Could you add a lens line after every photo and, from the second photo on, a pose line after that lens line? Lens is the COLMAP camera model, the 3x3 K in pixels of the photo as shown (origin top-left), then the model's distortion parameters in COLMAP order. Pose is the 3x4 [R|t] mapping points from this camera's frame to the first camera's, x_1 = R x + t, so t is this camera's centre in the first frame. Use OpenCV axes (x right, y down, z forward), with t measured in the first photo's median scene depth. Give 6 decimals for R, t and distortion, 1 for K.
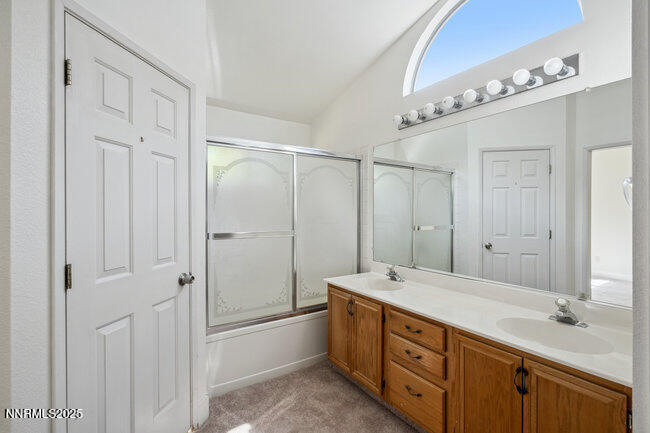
lens RADIAL K [[296.4, 0, 327.1], [0, 296.4, 215.4], [0, 0, 1]] dist [0.002825, 0.000337]
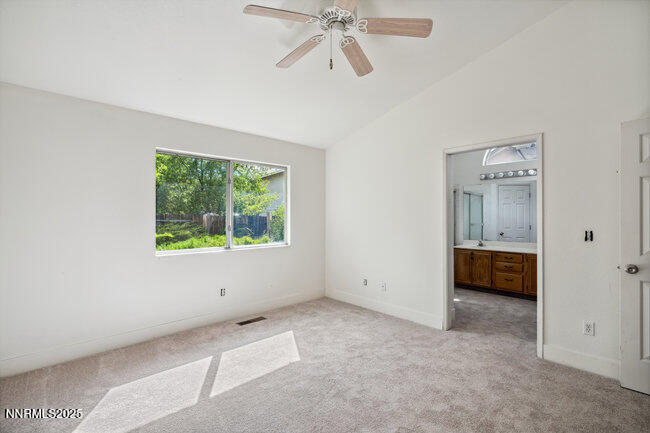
lens RADIAL K [[296.4, 0, 321.8], [0, 296.4, 215.5], [0, 0, 1]] dist [0.002825, 0.000337]
pose [[0.986285, 0.009623, 0.164771, -1.403097], [-0.009112, 0.999951, -0.003857, 0.000519], [-0.164801, 0.002302, 0.986324, -1.091897]]
